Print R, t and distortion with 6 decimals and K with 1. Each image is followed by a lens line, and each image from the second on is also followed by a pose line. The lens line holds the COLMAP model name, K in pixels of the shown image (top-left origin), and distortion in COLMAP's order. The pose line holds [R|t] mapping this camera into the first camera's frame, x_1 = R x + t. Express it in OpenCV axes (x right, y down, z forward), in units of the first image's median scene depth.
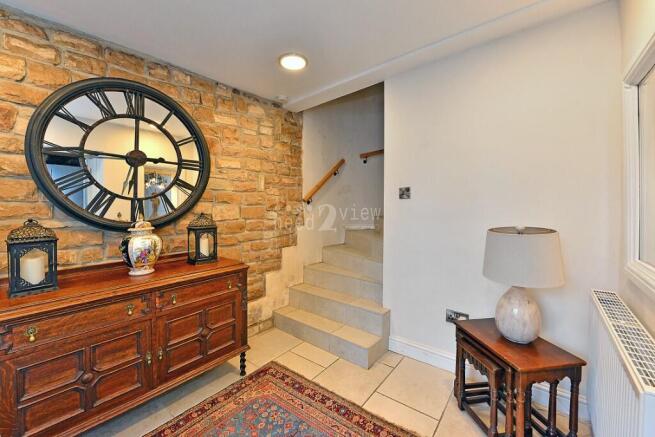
lens RADIAL K [[260.9, 0, 328.0], [0, 260.9, 215.5], [0, 0, 1]] dist [-0.010630, -0.000376]
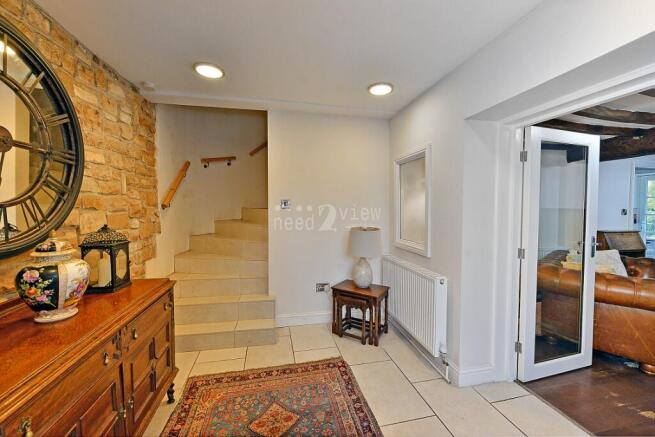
lens RADIAL K [[260.9, 0, 329.7], [0, 260.9, 220.3], [0, 0, 1]] dist [-0.010630, -0.000376]
pose [[0.619753, -0.020330, 0.784534, -0.532616], [0.004684, 0.999742, 0.022206, -0.029506], [-0.784783, -0.010088, 0.619688, 0.010929]]
